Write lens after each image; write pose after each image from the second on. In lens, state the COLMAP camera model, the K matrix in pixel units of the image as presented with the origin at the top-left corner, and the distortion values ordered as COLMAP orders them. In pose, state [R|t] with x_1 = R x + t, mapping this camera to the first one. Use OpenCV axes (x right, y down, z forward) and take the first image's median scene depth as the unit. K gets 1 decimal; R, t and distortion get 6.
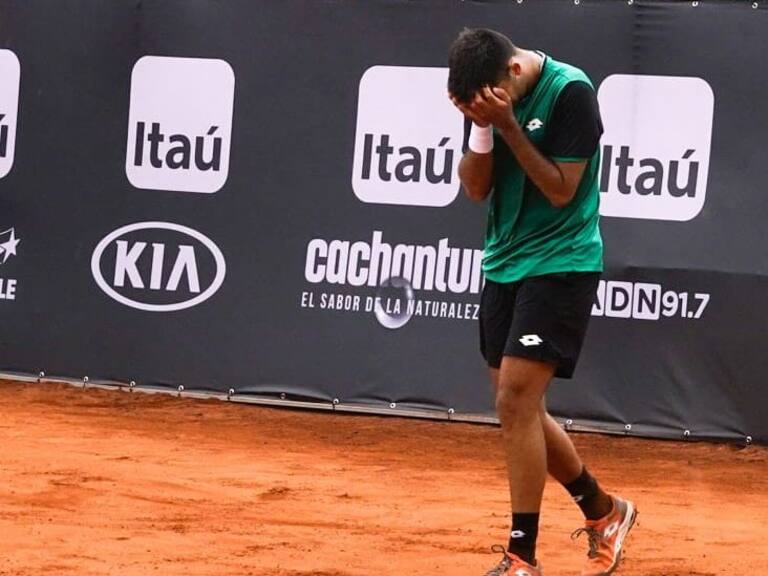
lens RADIAL K [[1625.6, 0, 384.0], [0, 1625.6, 288.0], [0, 0, 1]] dist [0.033900, -0.476480]
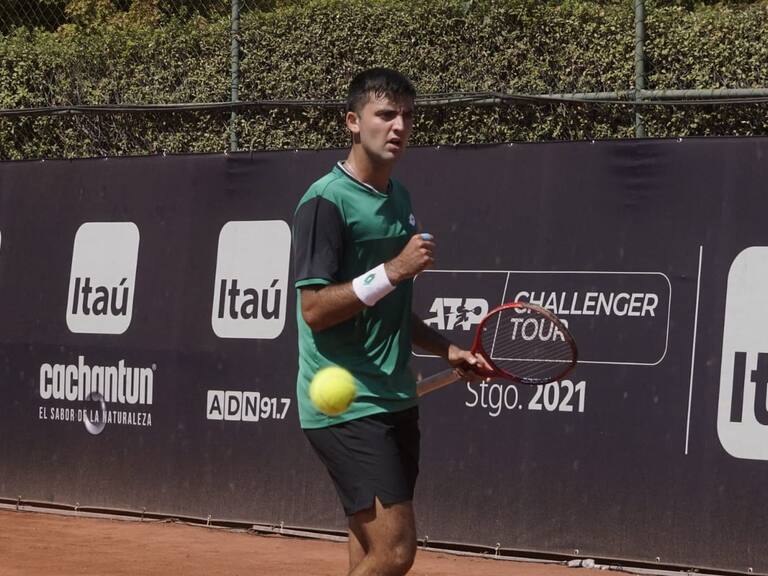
lens RADIAL K [[1625.6, 0, 384.0], [0, 1625.6, 288.0], [0, 0, 1]] dist [0.033900, -0.476480]
pose [[0.964234, -0.037923, -0.262324, 0.544658], [0.012132, 0.994989, -0.099245, 0.039437], [0.264774, 0.092513, 0.959863, -0.132001]]
